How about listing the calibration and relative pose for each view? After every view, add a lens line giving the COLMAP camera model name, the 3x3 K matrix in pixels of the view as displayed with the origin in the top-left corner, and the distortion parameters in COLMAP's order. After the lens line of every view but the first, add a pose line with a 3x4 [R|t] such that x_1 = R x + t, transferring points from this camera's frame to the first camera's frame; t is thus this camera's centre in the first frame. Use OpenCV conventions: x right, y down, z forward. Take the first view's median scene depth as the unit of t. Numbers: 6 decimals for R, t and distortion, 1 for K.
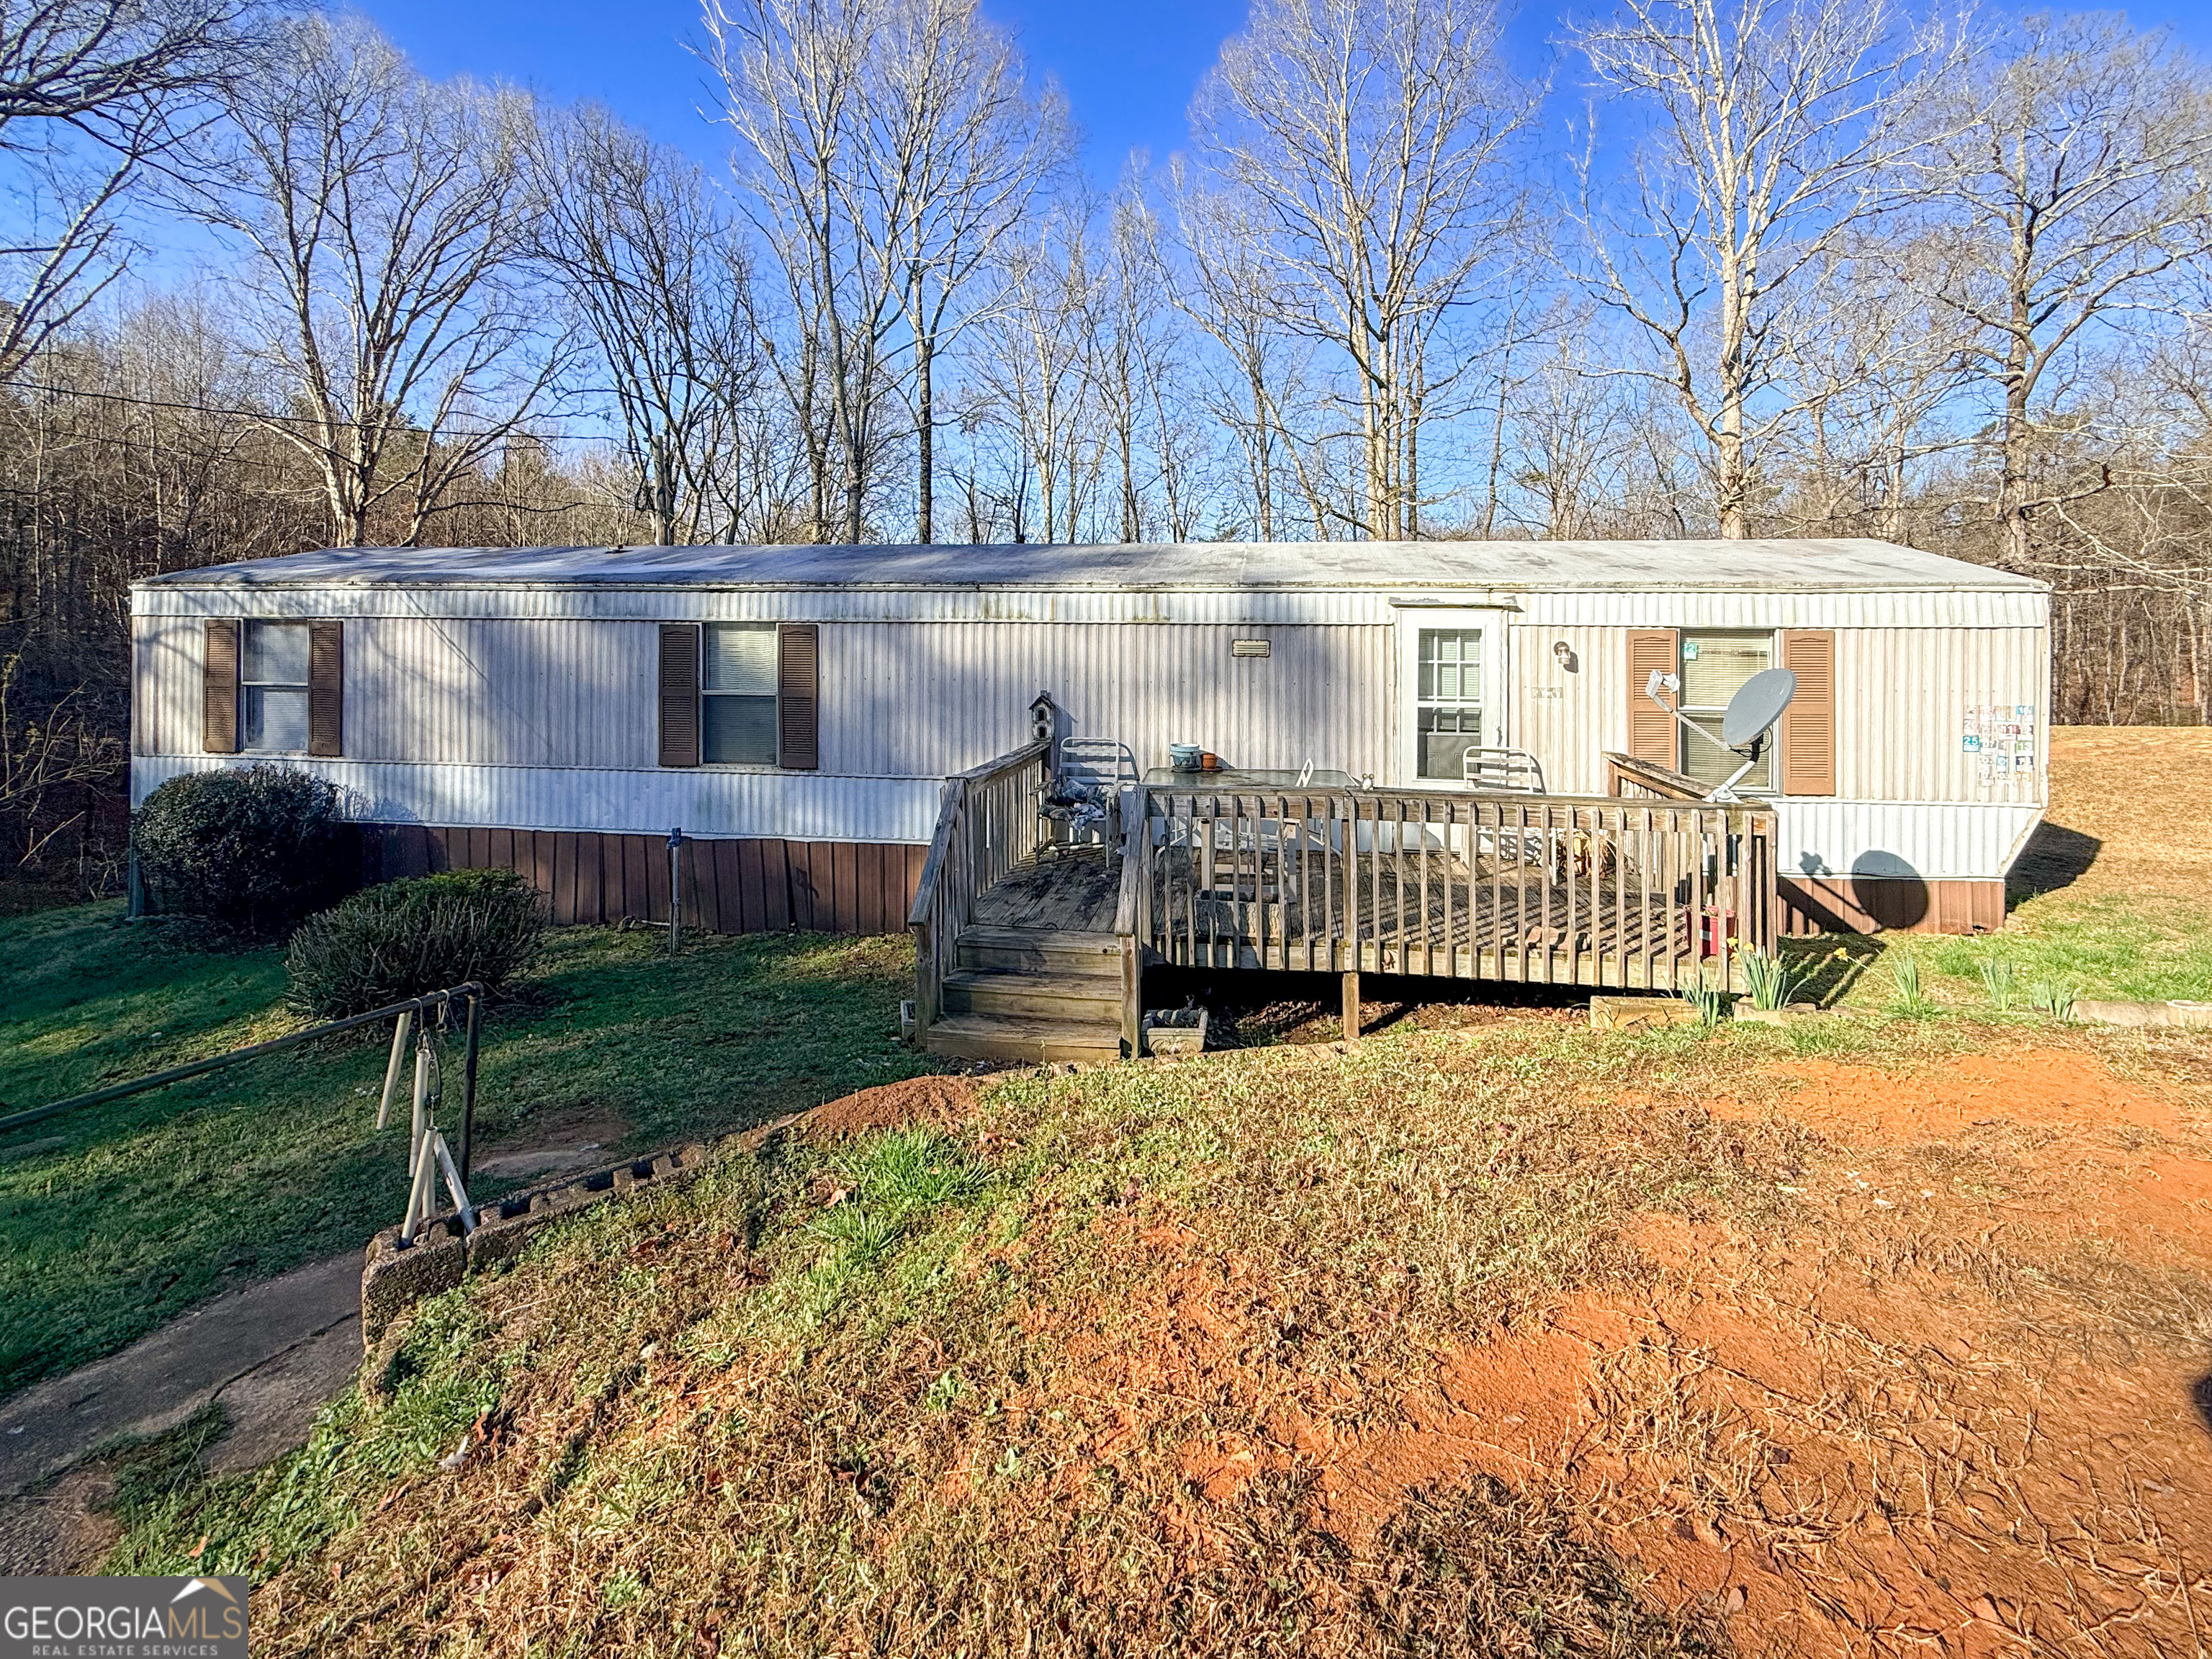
lens RADIAL K [[895.8, 0, 1182.7], [0, 895.8, 677.7], [0, 0, 1]] dist [0.001482, -0.000833]
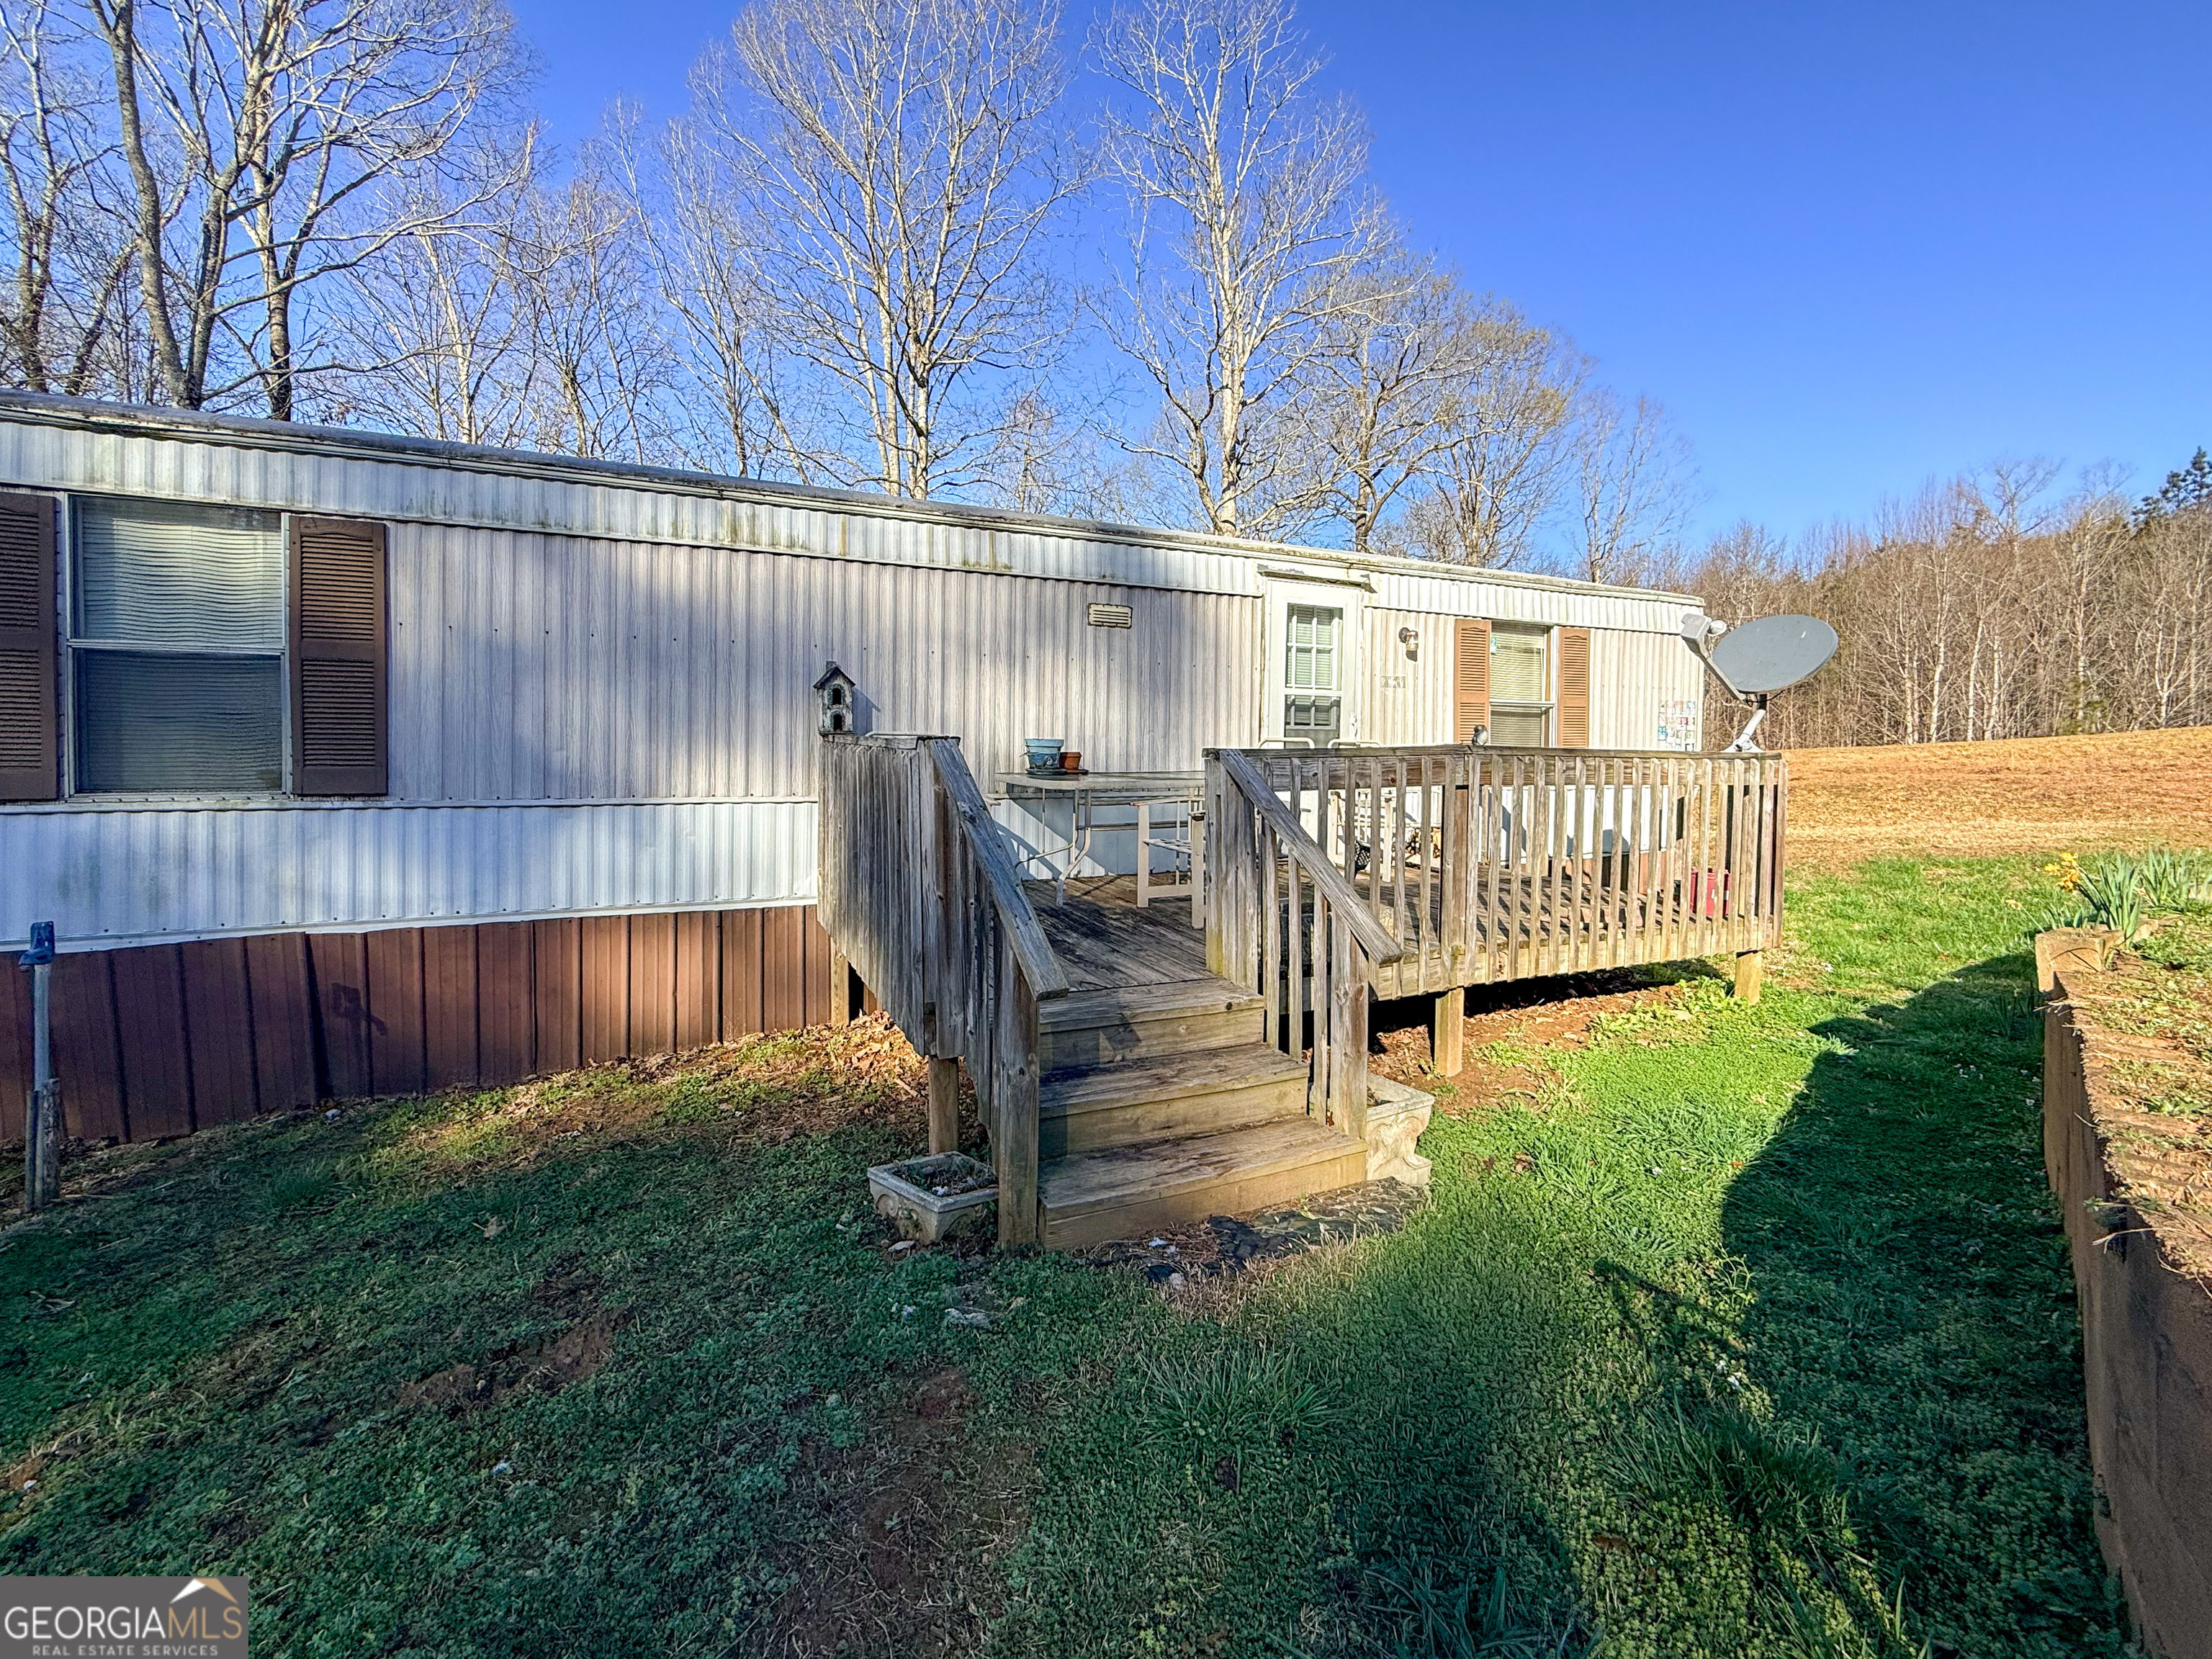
lens RADIAL K [[867.6, 0, 1057.0], [0, 867.6, 762.8], [0, 0, 1]] dist [0.007872, -0.000149]
pose [[0.873938, -0.010535, 0.485923, -0.306724], [0.013239, 0.999910, -0.002132, 0.088896], [-0.485857, 0.008296, 0.873999, 0.342343]]
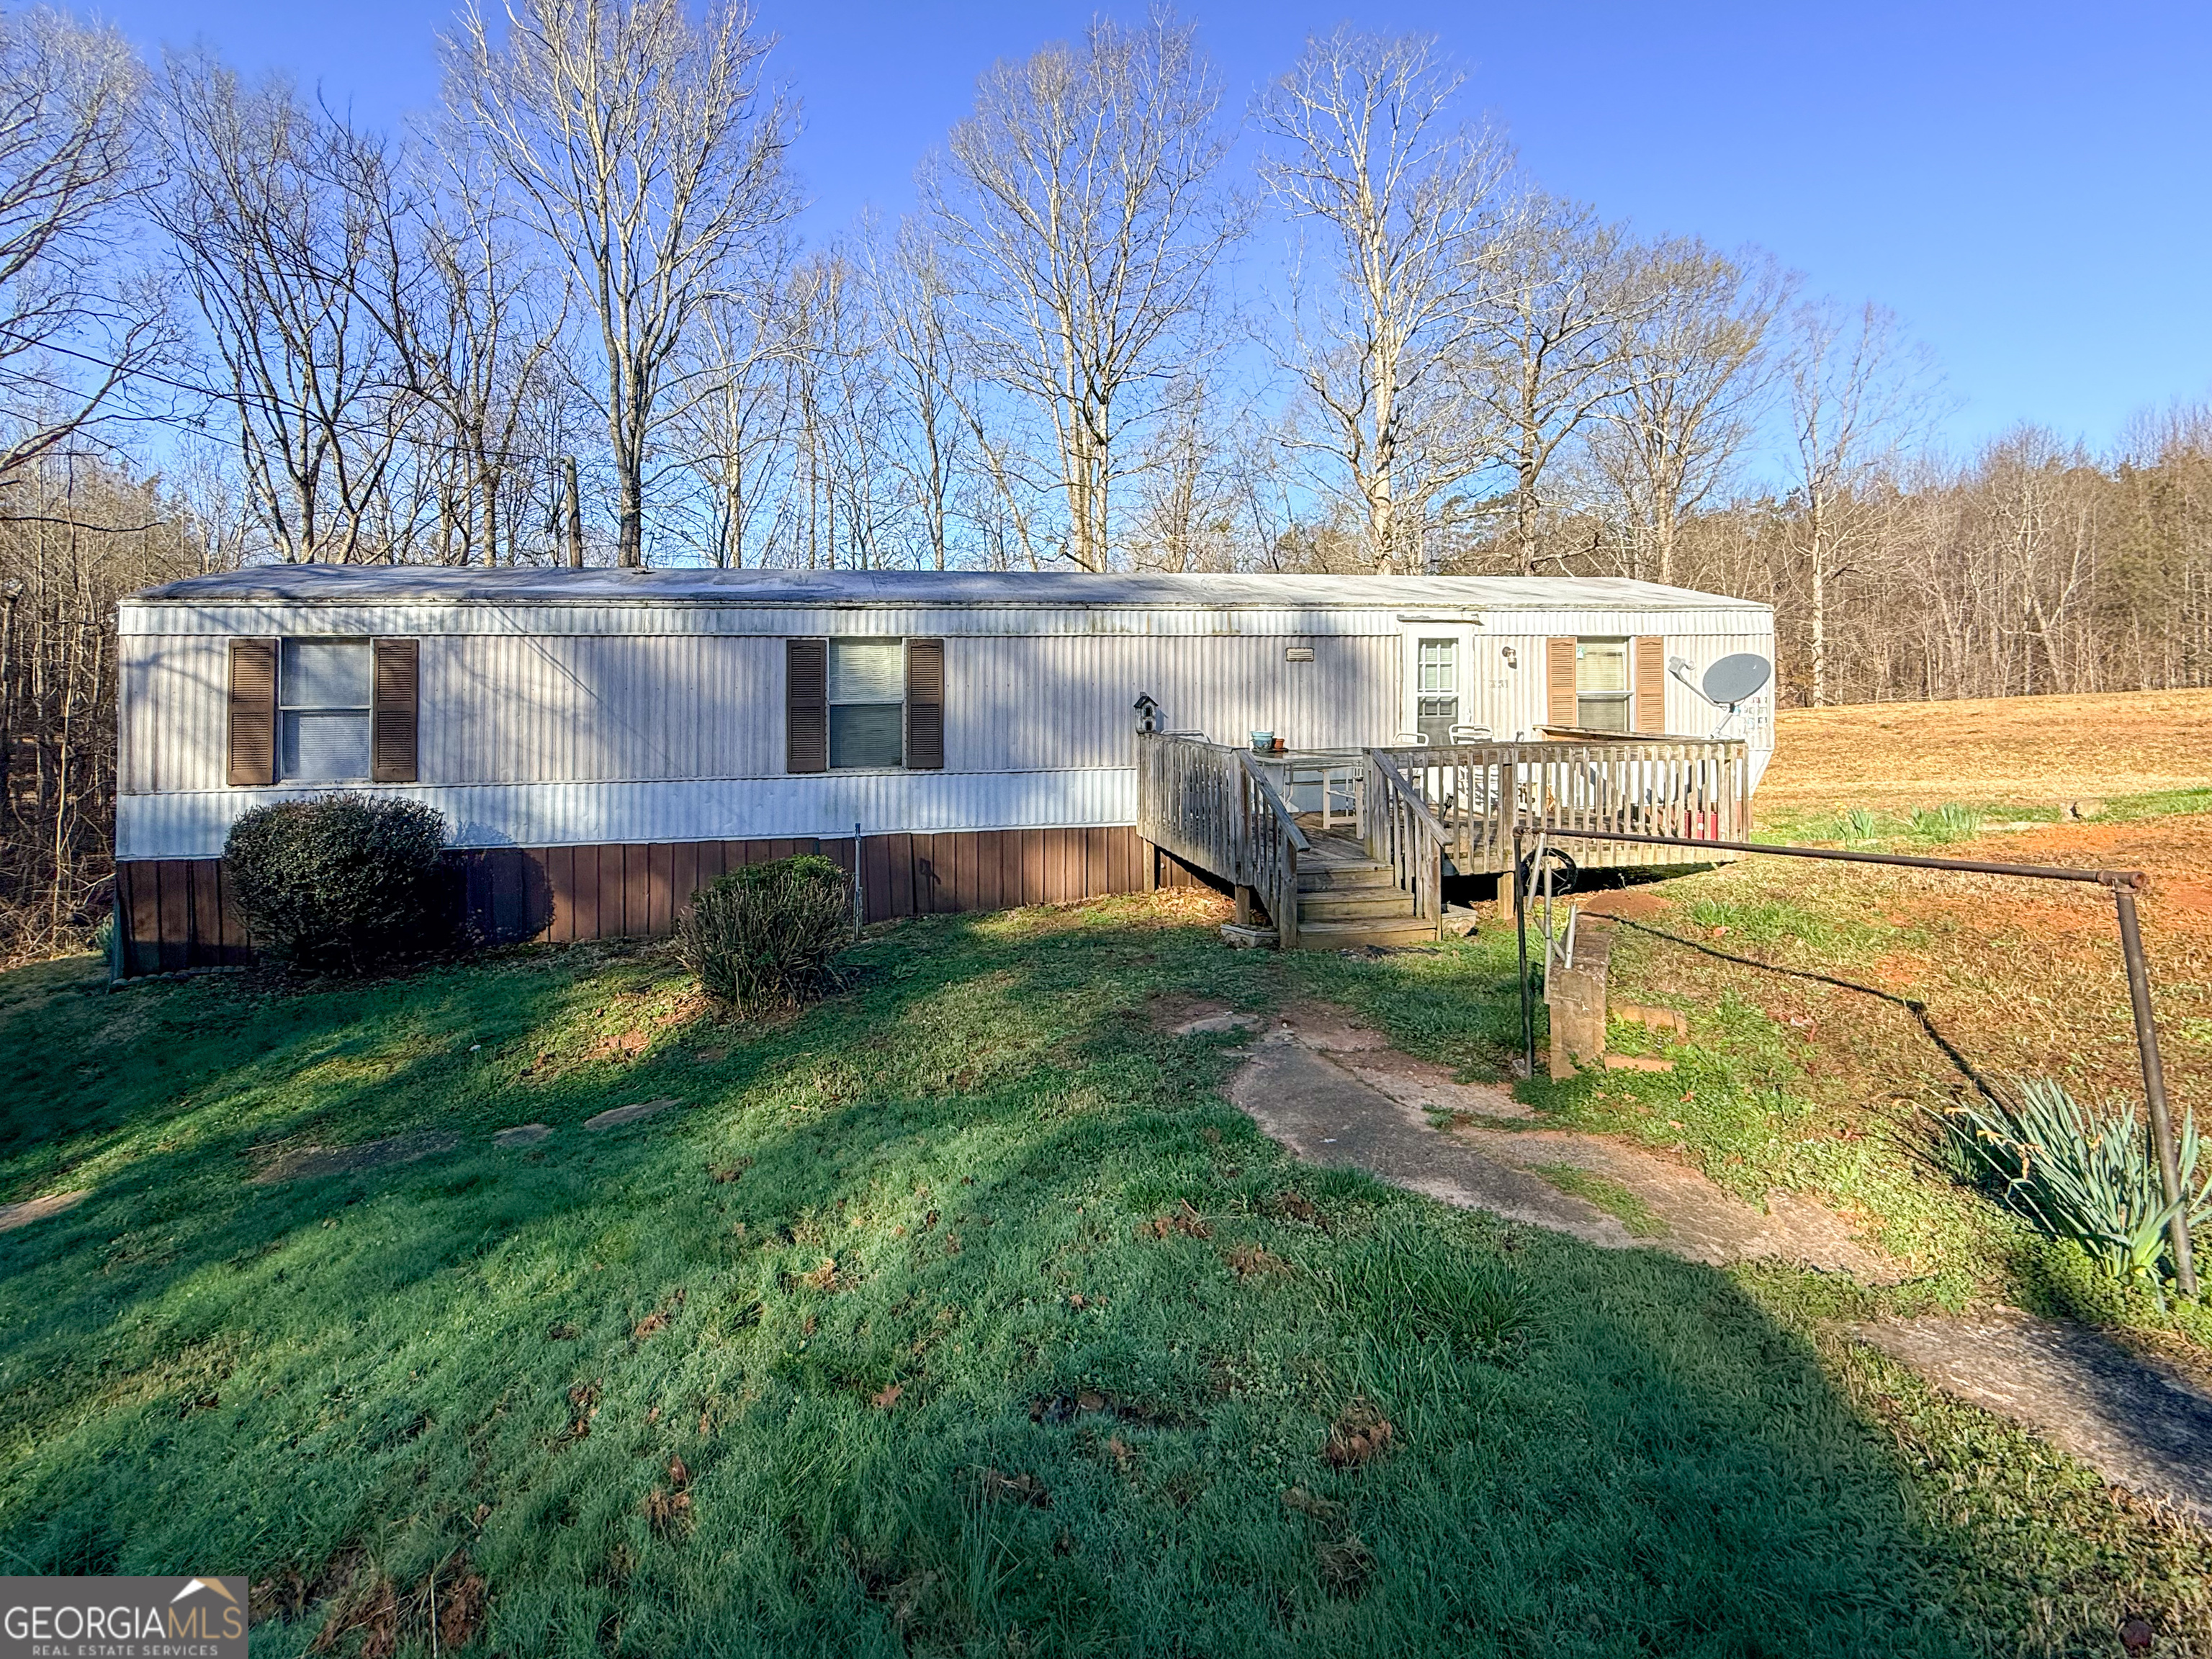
lens RADIAL K [[867.6, 0, 1005.1], [0, 867.6, 716.6], [0, 0, 1]] dist [0.007872, -0.000149]
pose [[0.959043, -0.030071, 0.281660, -0.630950], [0.030242, 0.999536, 0.003743, 0.035444], [-0.281642, 0.004928, 0.959507, -0.063829]]
